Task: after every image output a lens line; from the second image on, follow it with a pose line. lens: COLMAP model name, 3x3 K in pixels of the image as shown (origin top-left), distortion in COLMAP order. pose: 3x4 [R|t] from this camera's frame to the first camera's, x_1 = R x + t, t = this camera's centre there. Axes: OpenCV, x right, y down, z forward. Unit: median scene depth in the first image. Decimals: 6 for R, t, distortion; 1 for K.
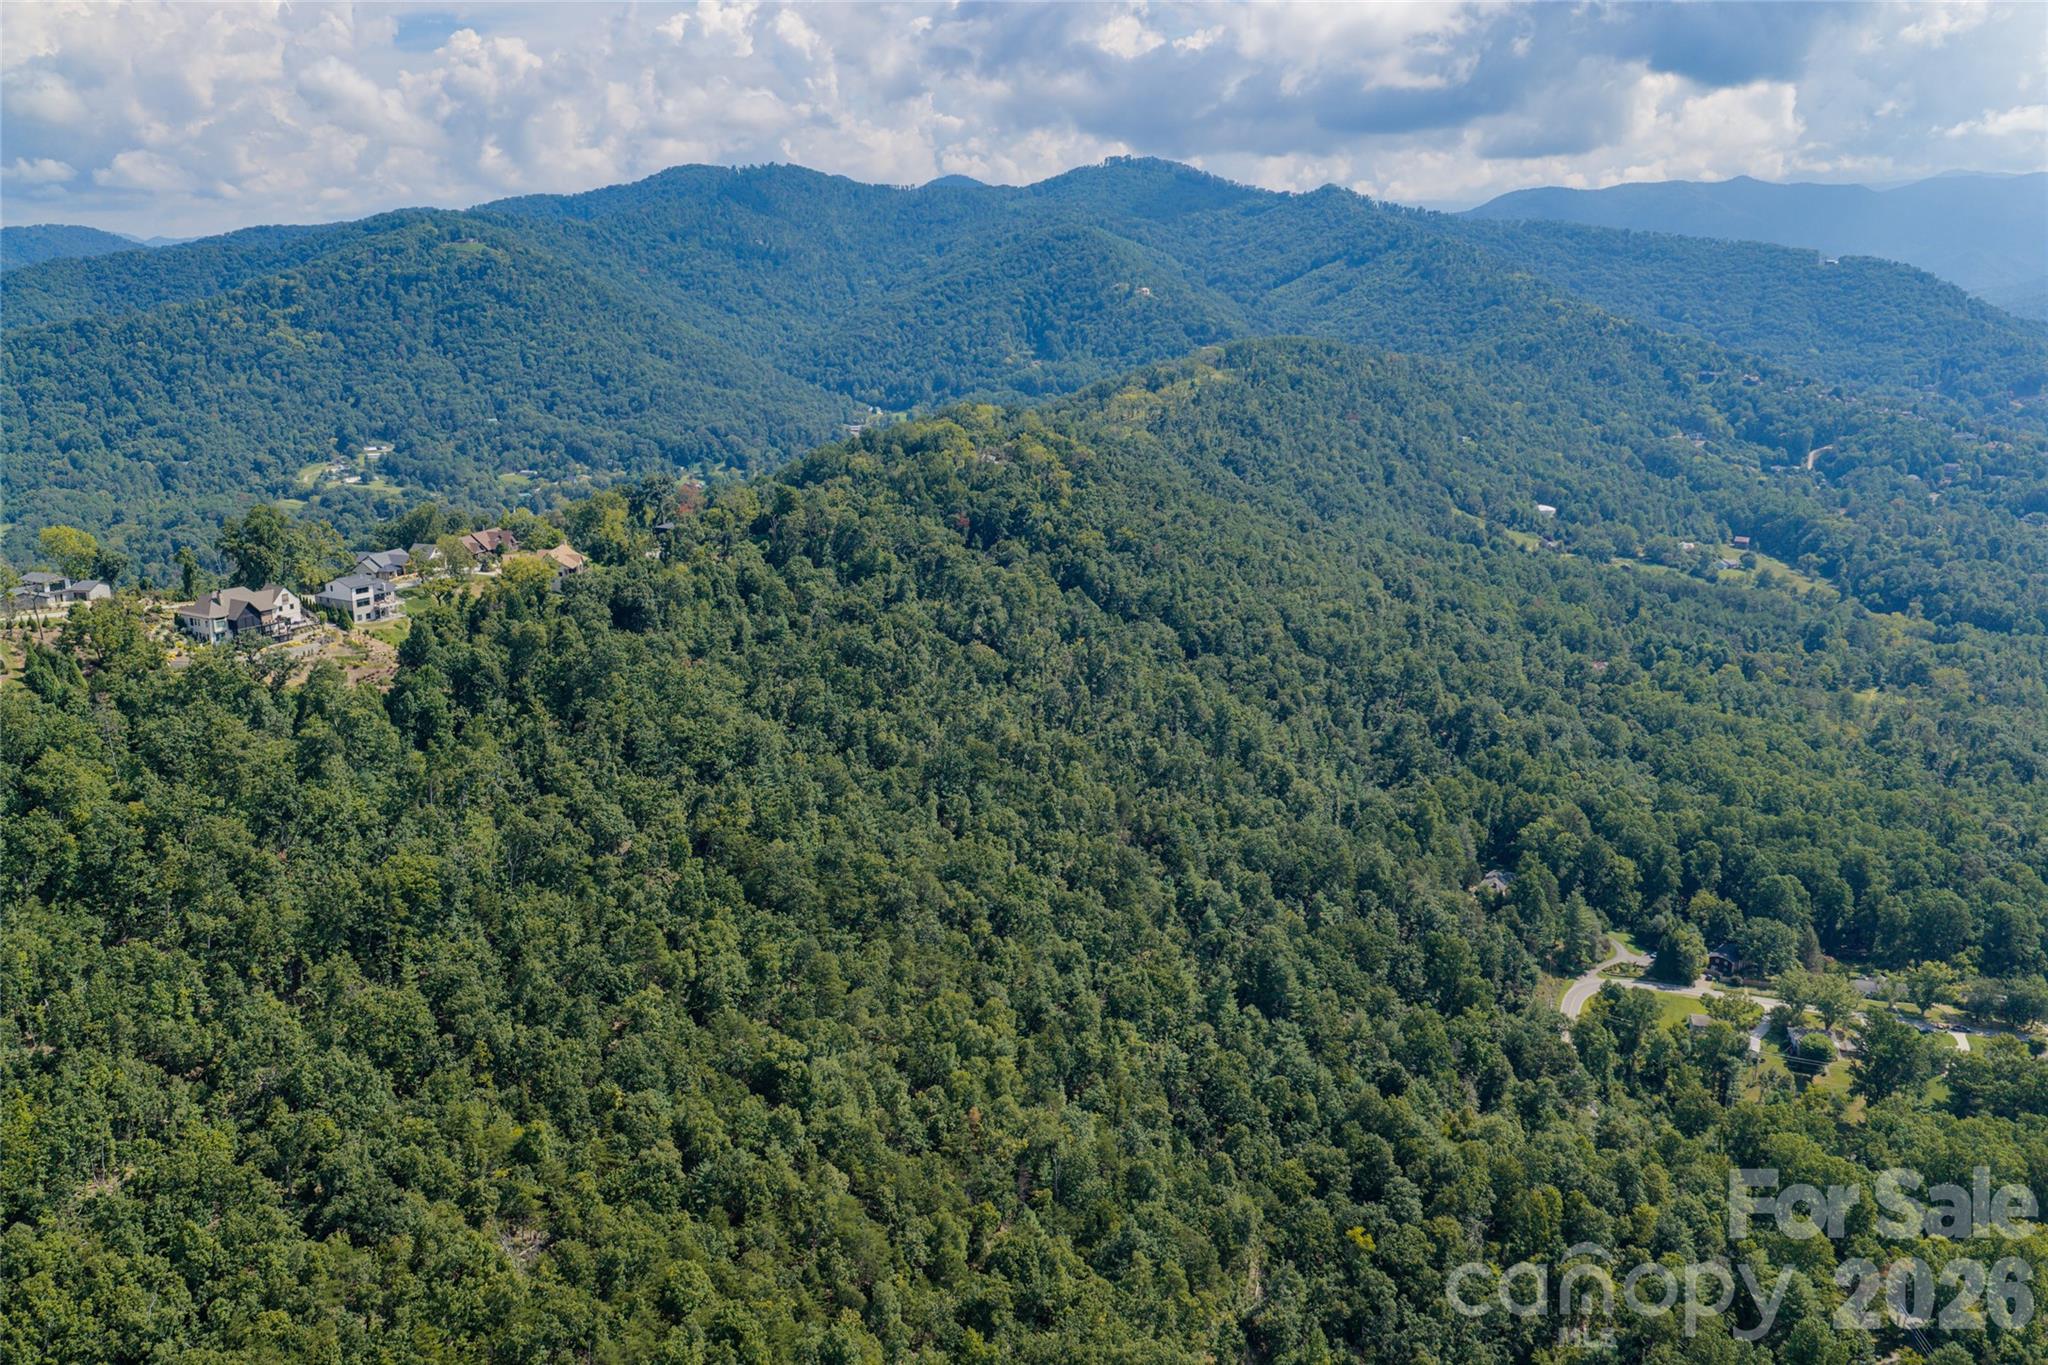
lens RADIAL K [[1656.8, 0, 1023.8], [0, 1656.8, 724.4], [0, 0, 1]] dist [0.019243, -0.032105]
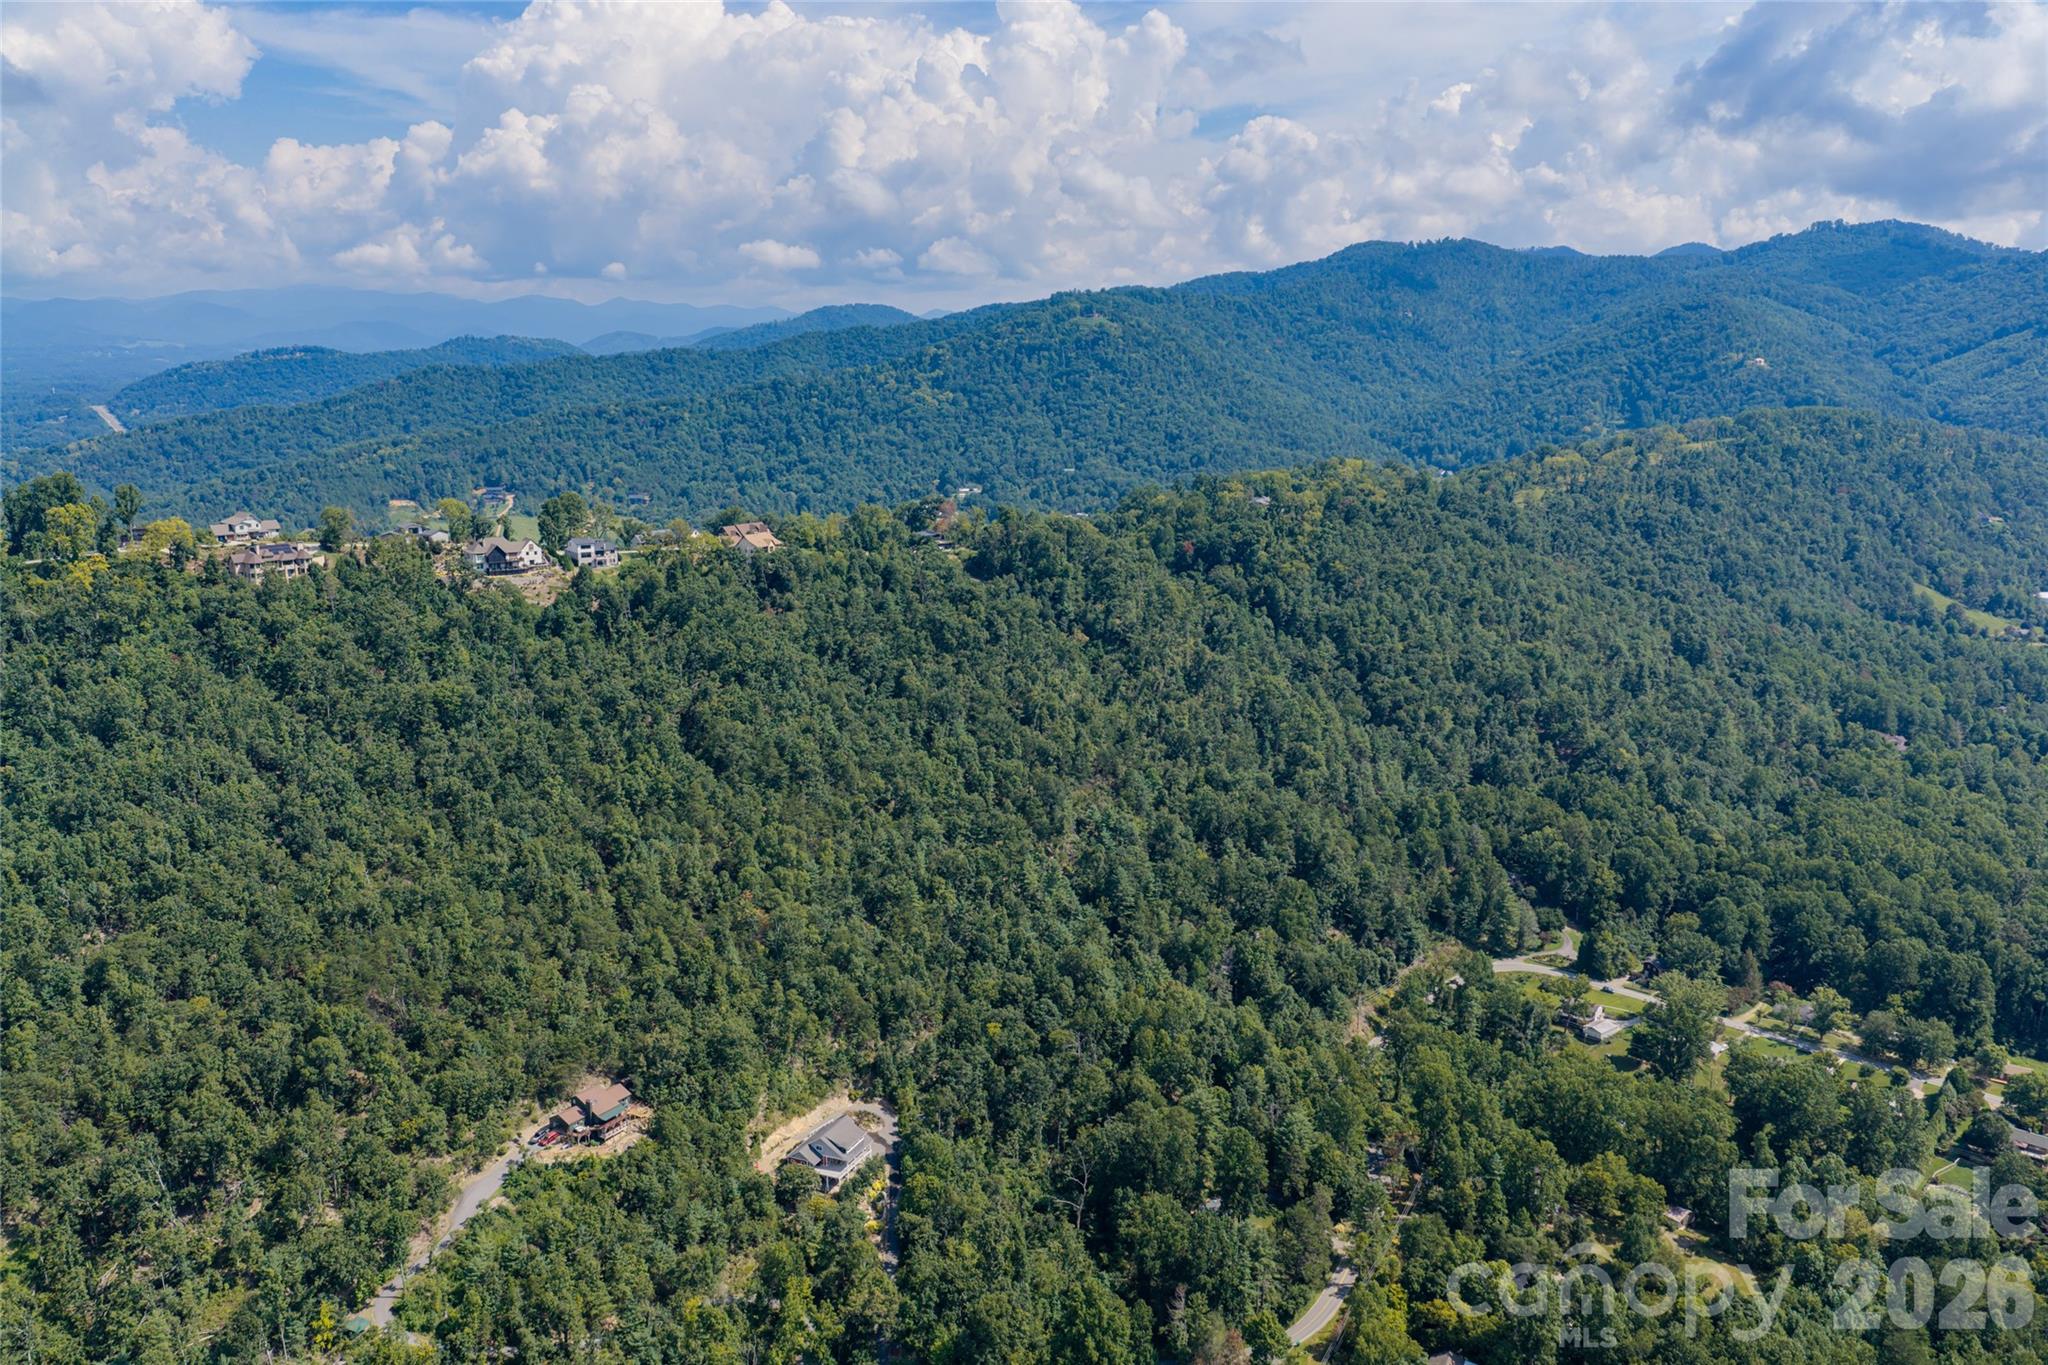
lens RADIAL K [[1656.8, 0, 1023.8], [0, 1656.8, 724.4], [0, 0, 1]] dist [0.019243, -0.032105]
pose [[0.905432, 0.095825, -0.413534, 0.119634], [-0.112557, 0.993513, -0.016224, 0.011781], [0.409297, 0.061236, 0.910344, -0.039417]]
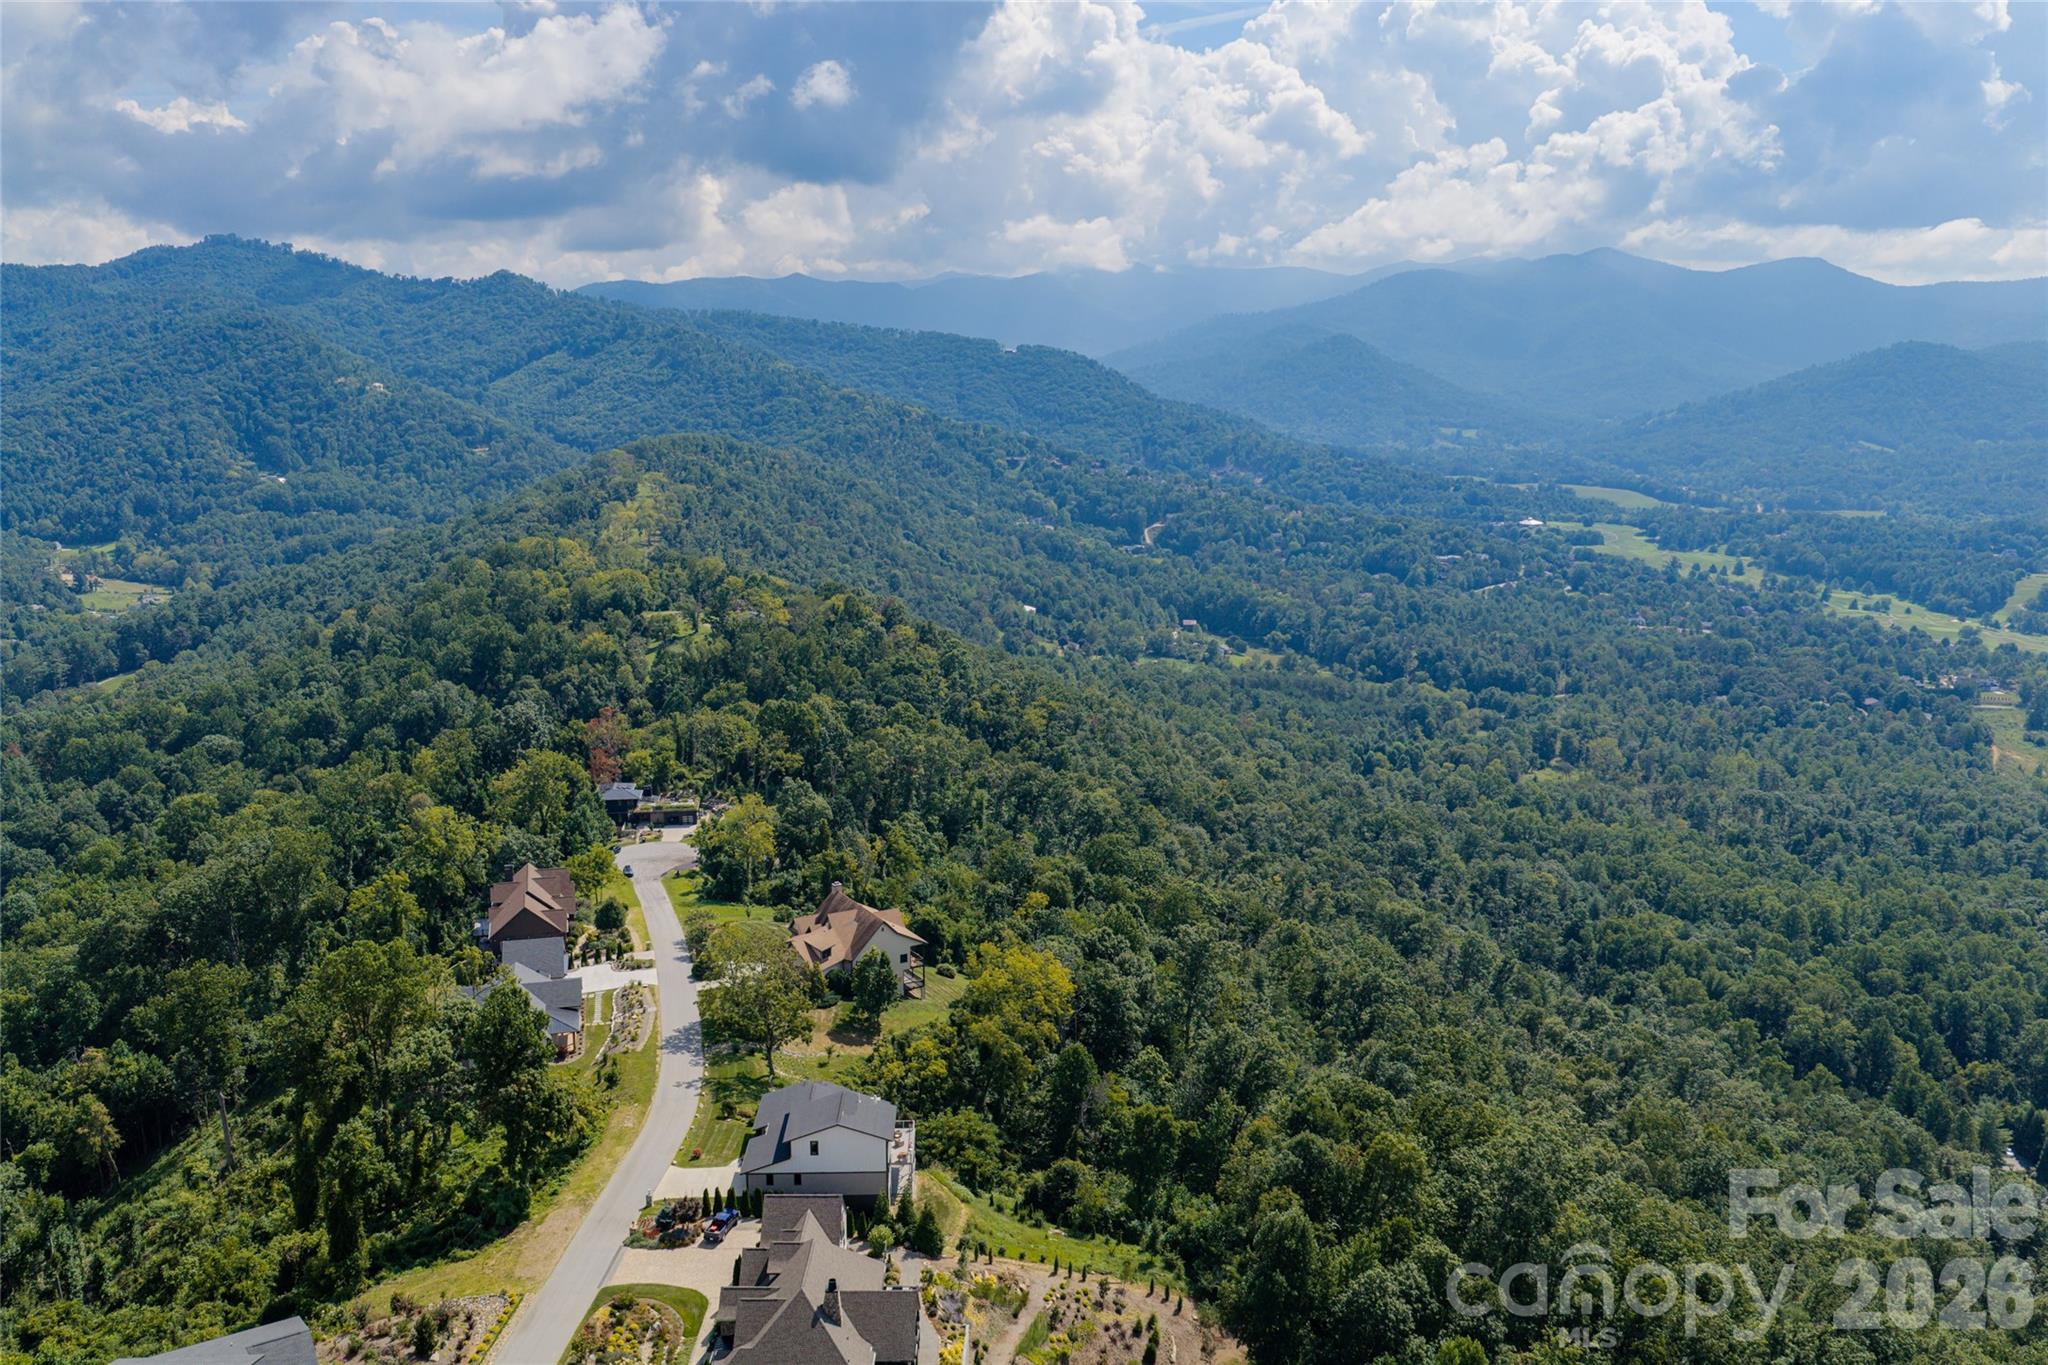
lens RADIAL K [[1656.8, 0, 1023.8], [0, 1656.8, 724.4], [0, 0, 1]] dist [0.019243, -0.032105]
pose [[0.856317, -0.119221, 0.502501, -0.102302], [0.145207, 0.989319, -0.012726, -0.033821], [-0.495617, 0.083864, 0.864483, 0.124217]]
